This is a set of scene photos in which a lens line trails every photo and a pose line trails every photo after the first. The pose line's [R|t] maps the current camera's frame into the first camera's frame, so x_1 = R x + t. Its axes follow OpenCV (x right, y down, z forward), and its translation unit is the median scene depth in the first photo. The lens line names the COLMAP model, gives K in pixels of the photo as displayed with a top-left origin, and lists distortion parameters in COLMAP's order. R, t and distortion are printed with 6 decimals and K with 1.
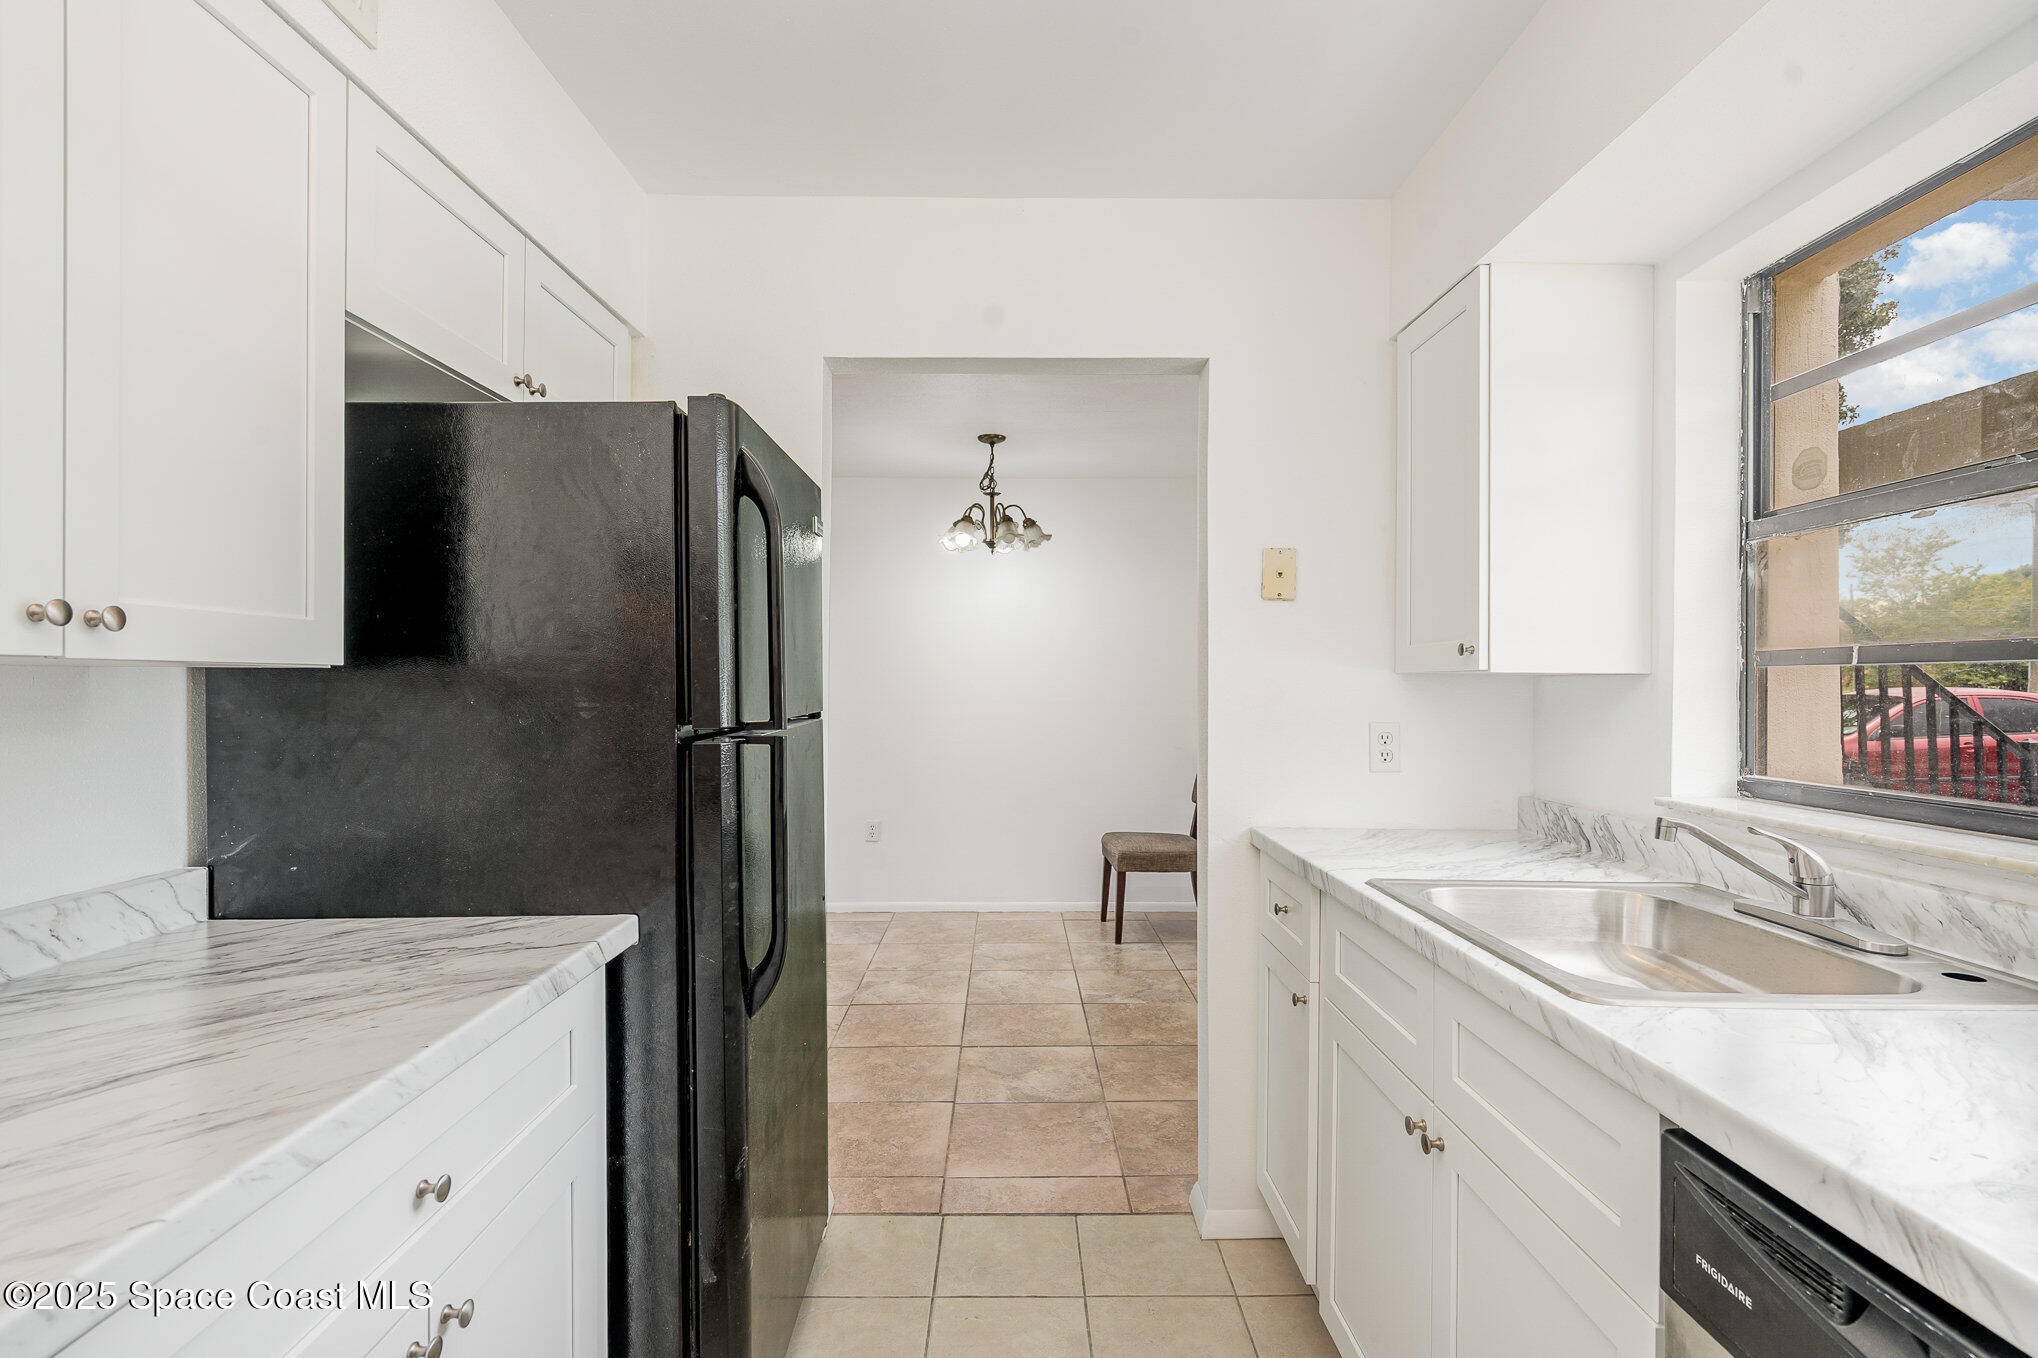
lens RADIAL K [[992.9, 0, 1011.7], [0, 992.9, 681.7], [0, 0, 1]] dist [0.003040, 0.000390]
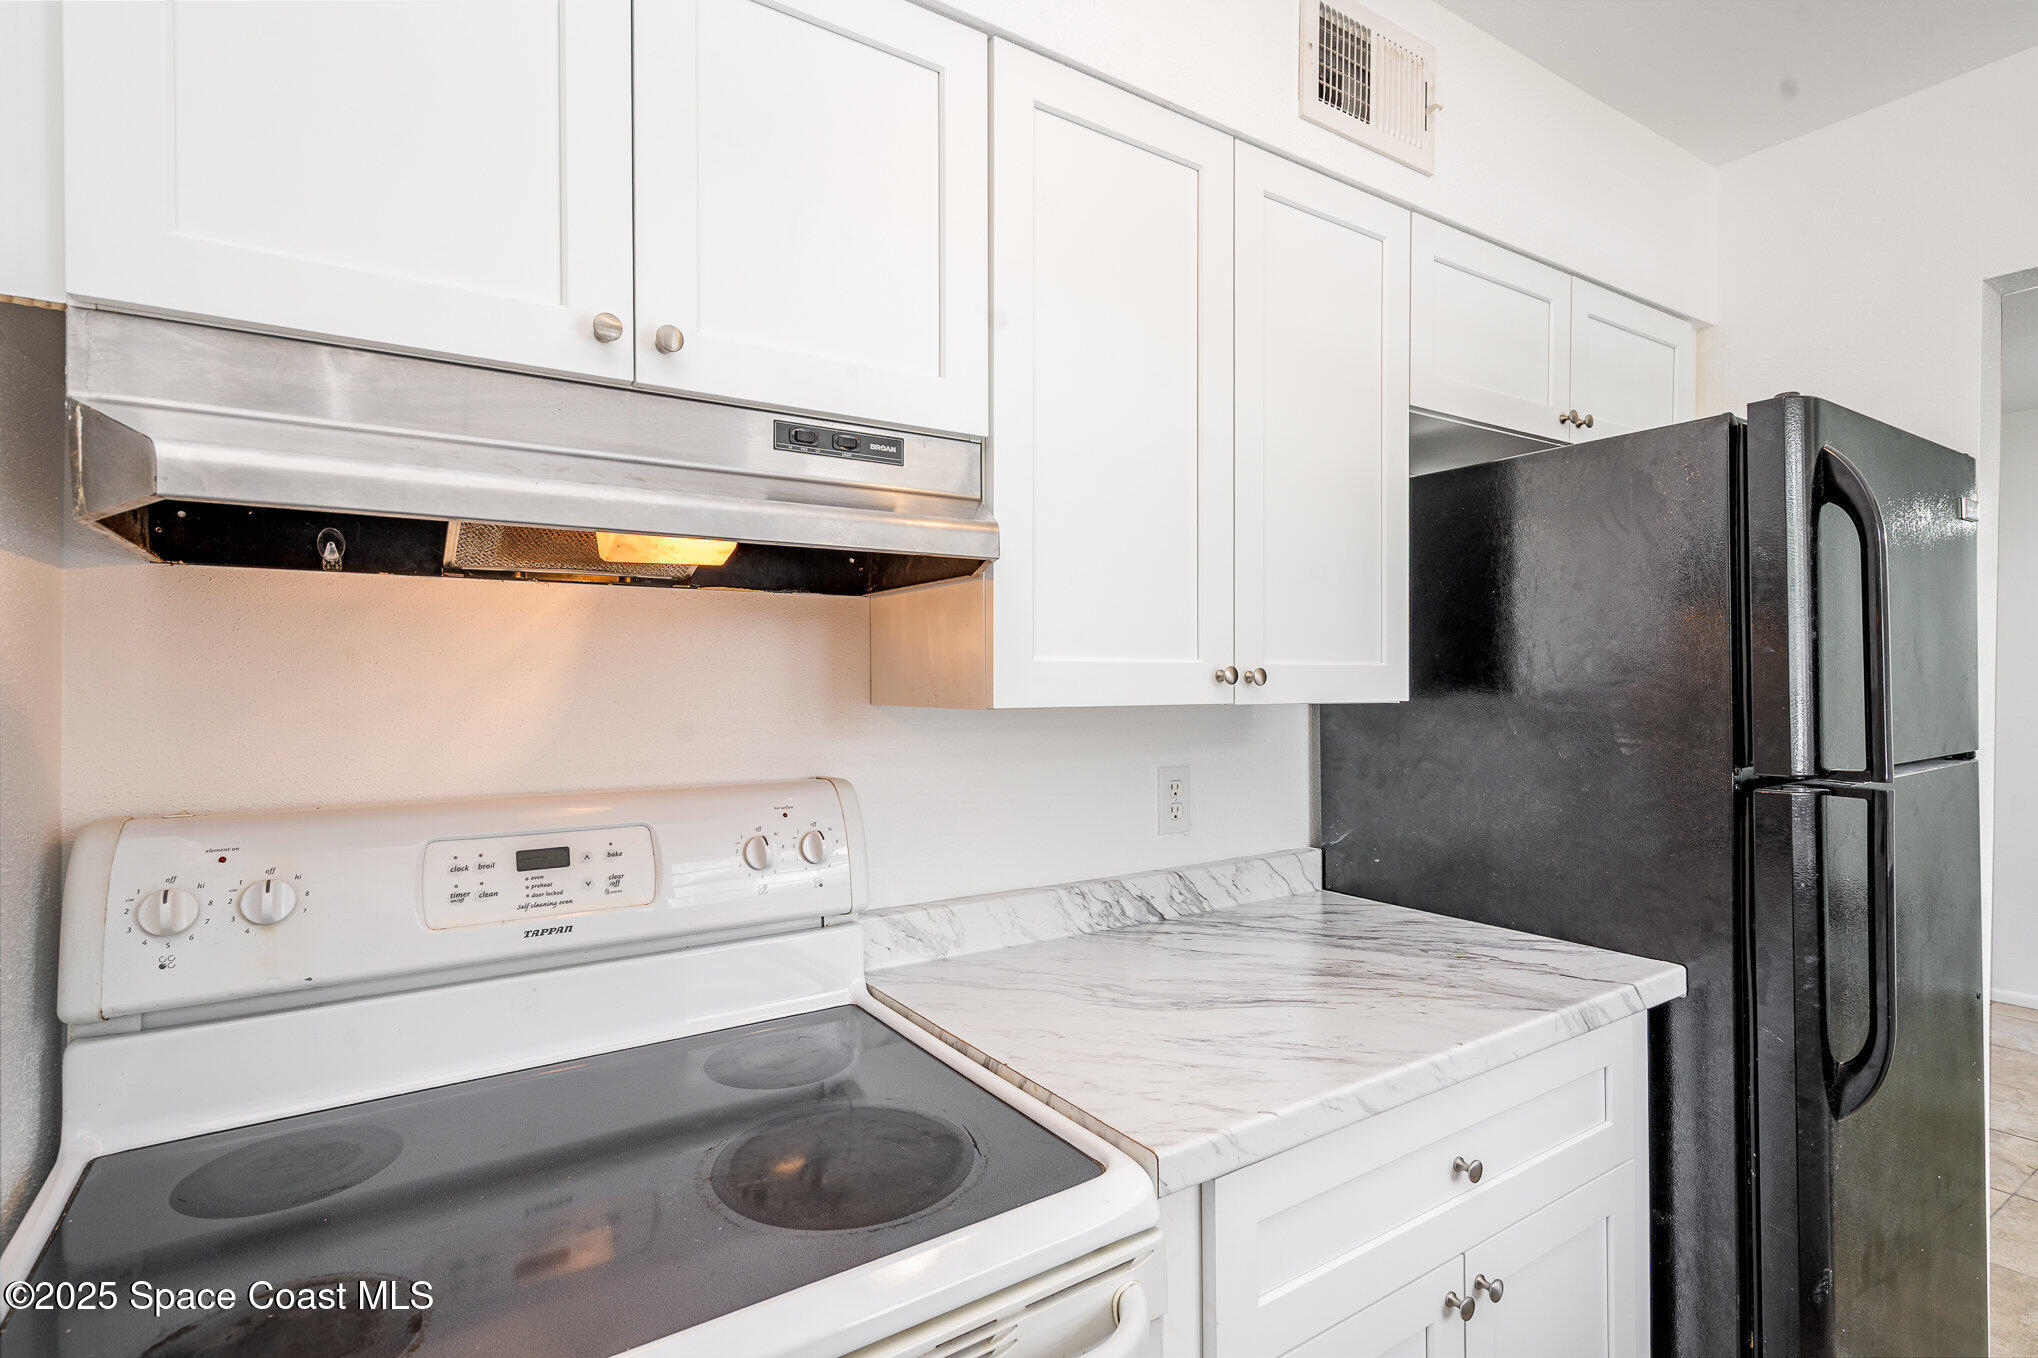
lens RADIAL K [[992.9, 0, 1016.1], [0, 992.9, 674.8], [0, 0, 1]] dist [0.003040, 0.000390]
pose [[0.542003, 0.000486, -0.840376, 0.072740], [0.004615, 0.999983, 0.003555, -0.048813], [0.840364, -0.005806, 0.541992, -0.046008]]
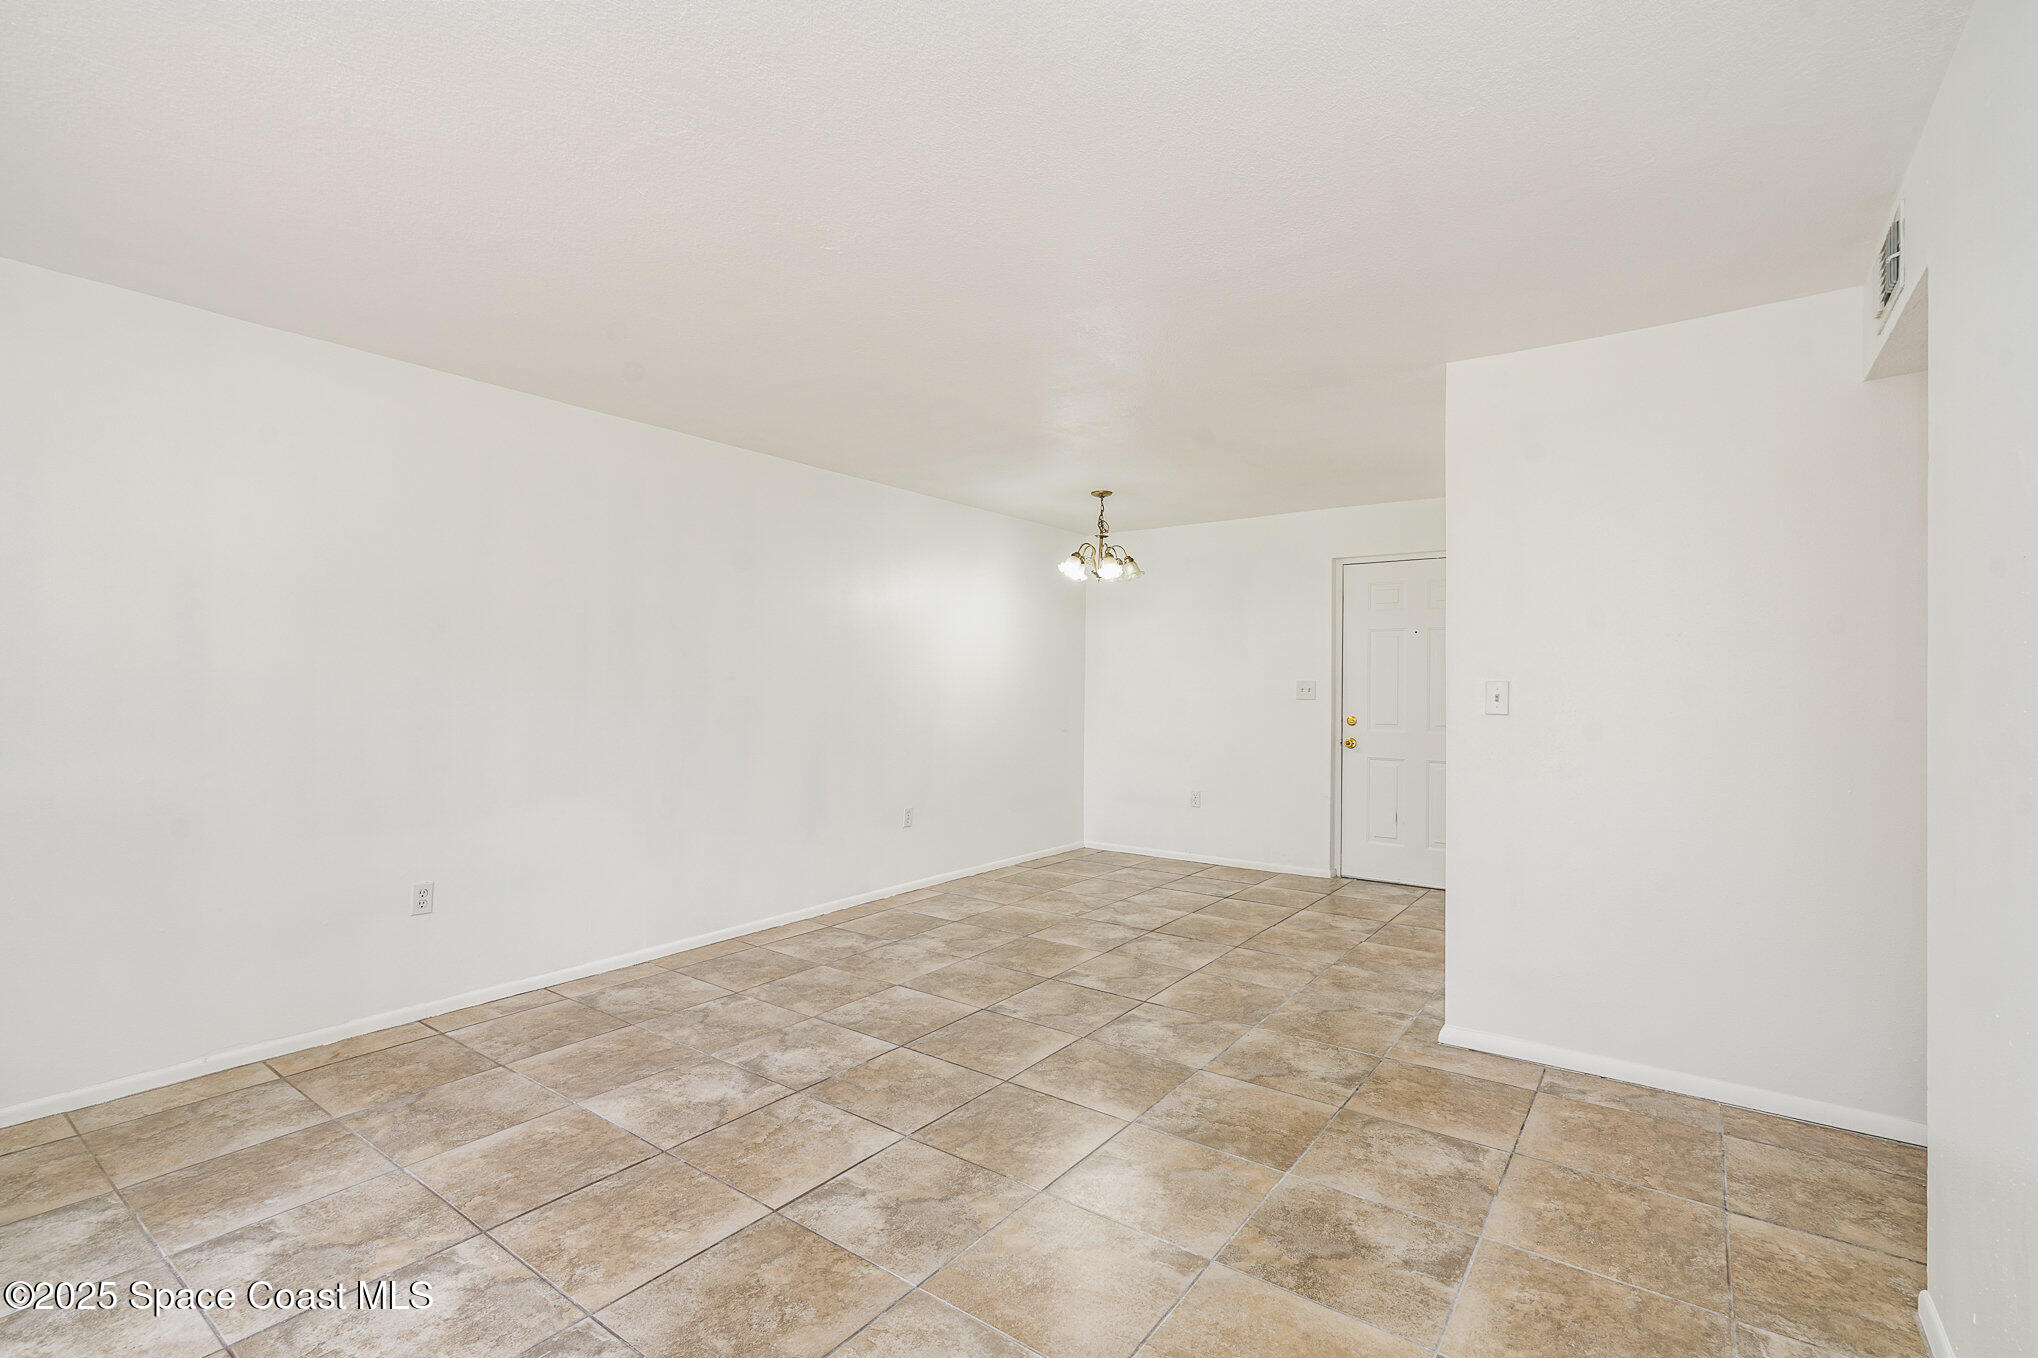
lens RADIAL K [[925.4, 0, 1024.8], [0, 925.4, 689.2], [0, 0, 1]] dist [-0.009157, 0.003350]
pose [[0.591541, 0.007688, 0.806239, -3.903570], [-0.011669, 0.999931, -0.000974, 0.045330], [-0.806191, -0.008832, 0.591590, 1.339949]]
